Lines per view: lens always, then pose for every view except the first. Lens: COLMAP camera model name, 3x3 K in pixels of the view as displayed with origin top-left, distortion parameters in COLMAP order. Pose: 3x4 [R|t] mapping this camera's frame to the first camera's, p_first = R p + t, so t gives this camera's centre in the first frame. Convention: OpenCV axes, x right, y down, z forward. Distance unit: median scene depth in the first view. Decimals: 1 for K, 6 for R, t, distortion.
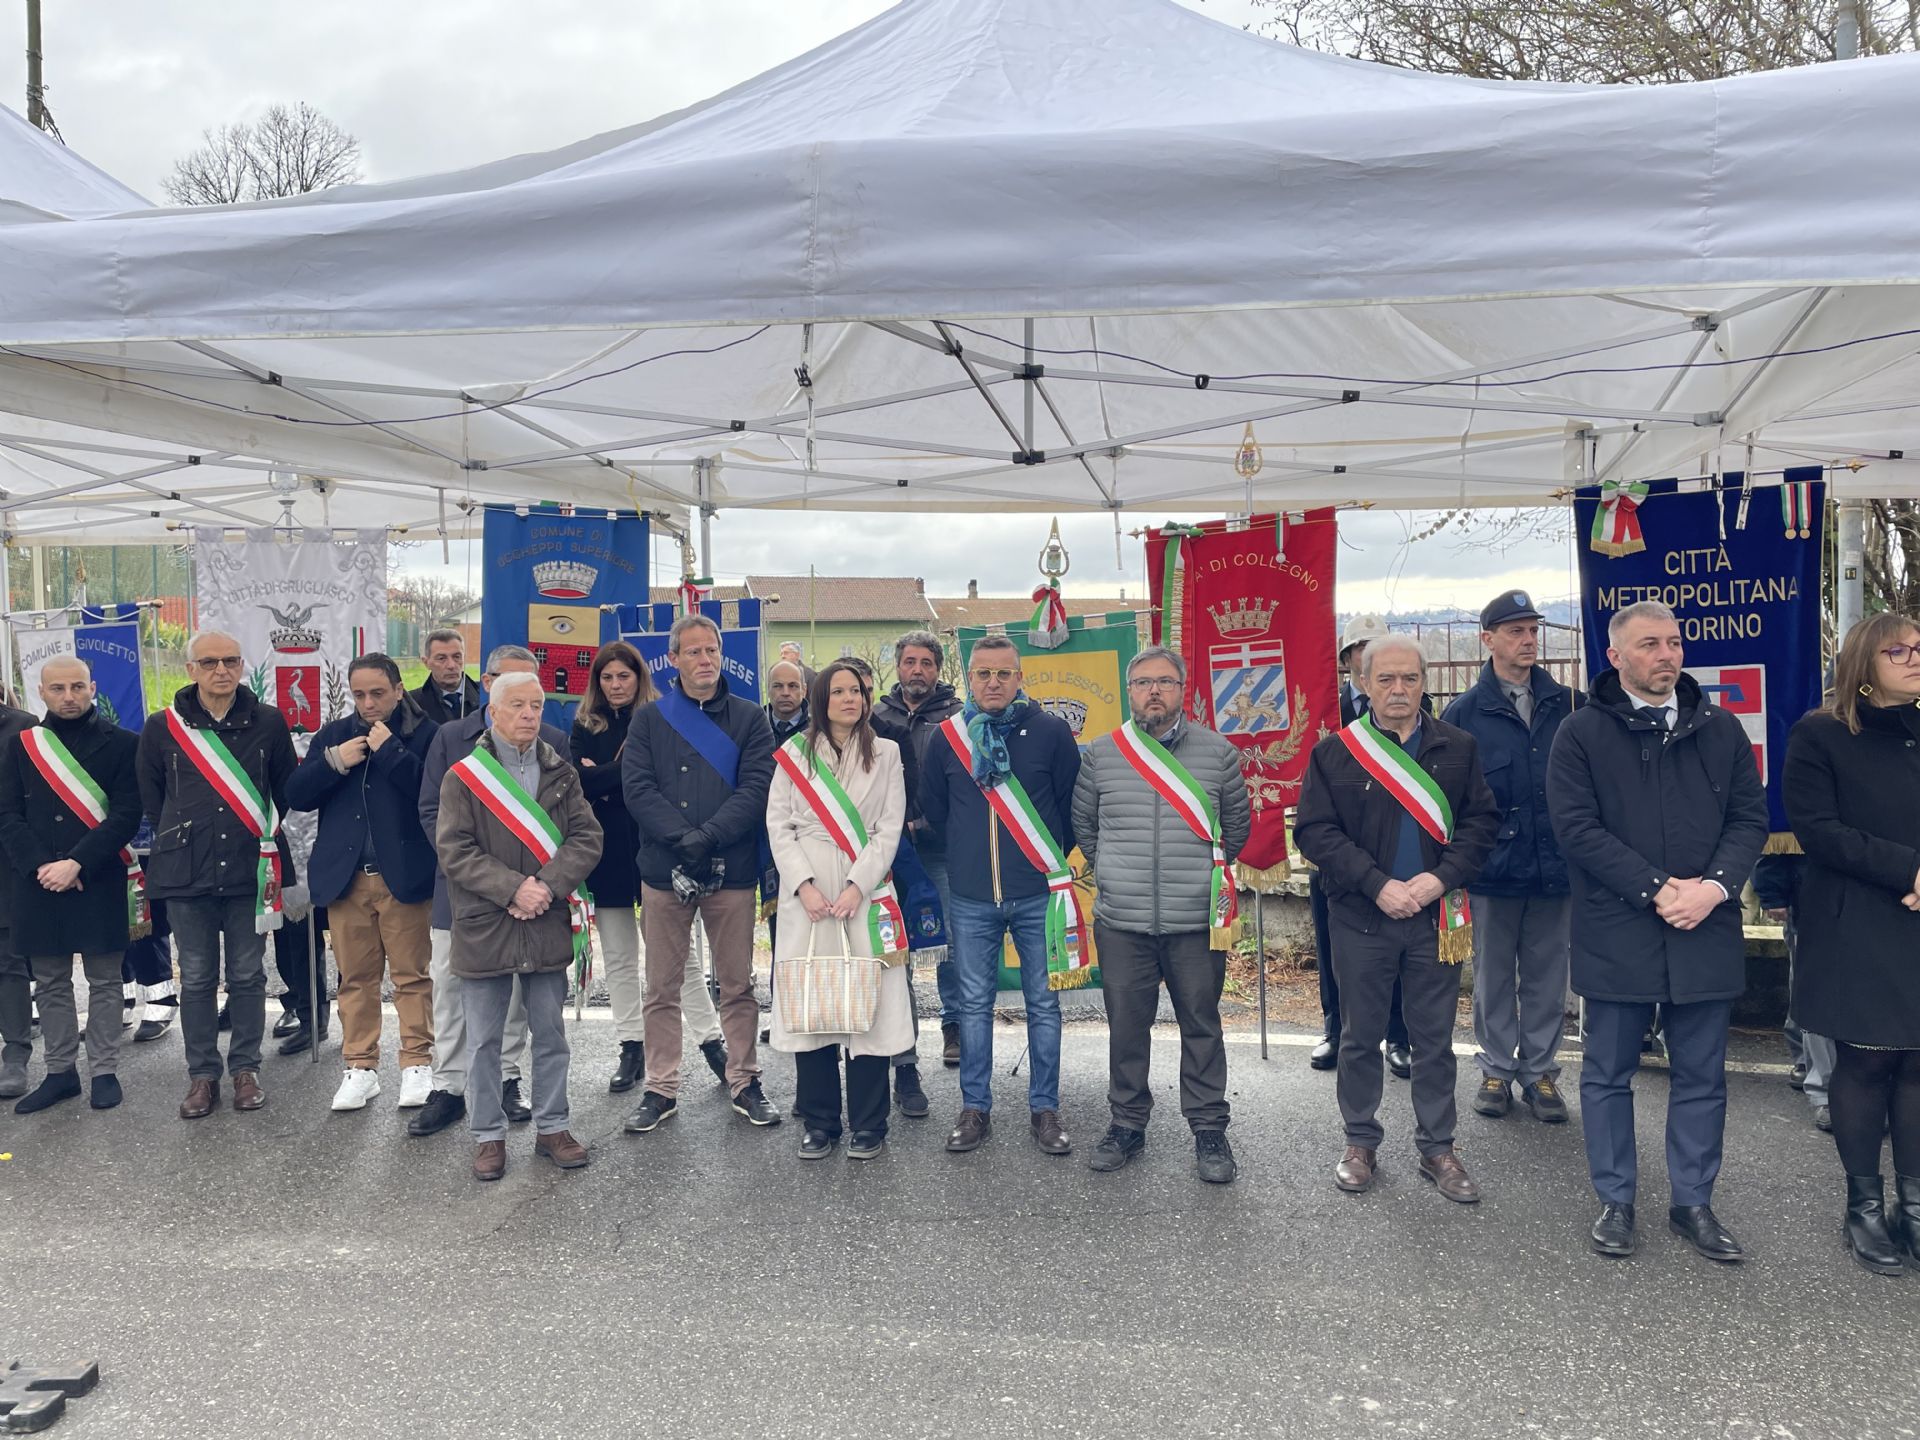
lens RADIAL K [[1438.7, 0, 948.5], [0, 1438.7, 729.1], [0, 0, 1]] dist [0.109571, -0.138708]
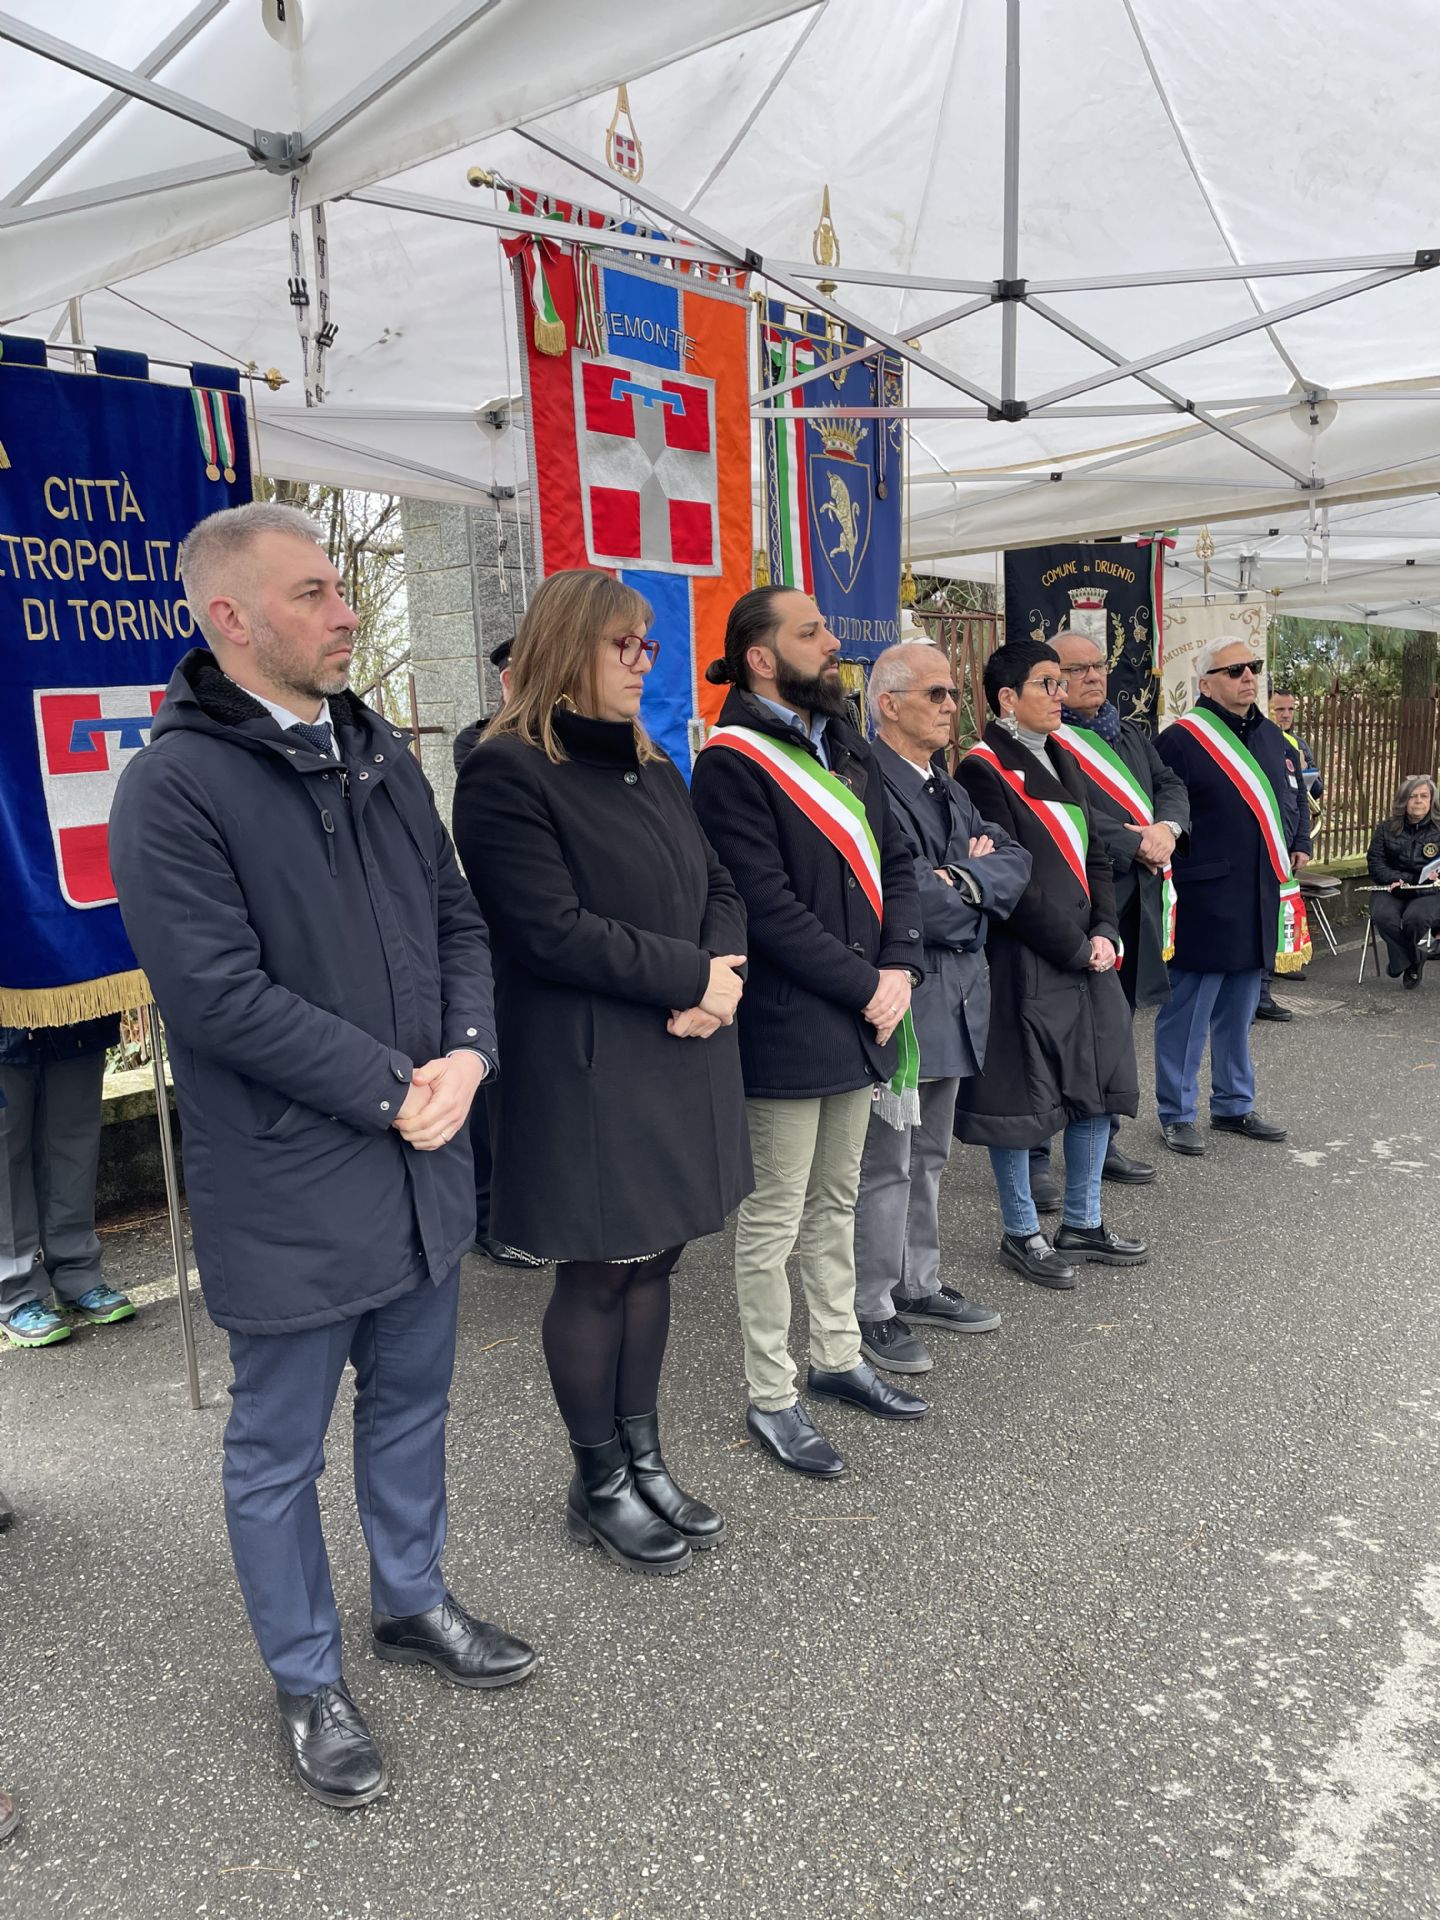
lens RADIAL K [[1426.2, 0, 642.5], [0, 1426.2, 985.3], [0, 0, 1]] dist [0.013567, 0.002222]
pose [[0.432666, -0.163165, 0.886667, 0.072389], [0.069535, 0.986596, 0.147623, 0.006192], [-0.898869, -0.002217, 0.438212, 0.559351]]
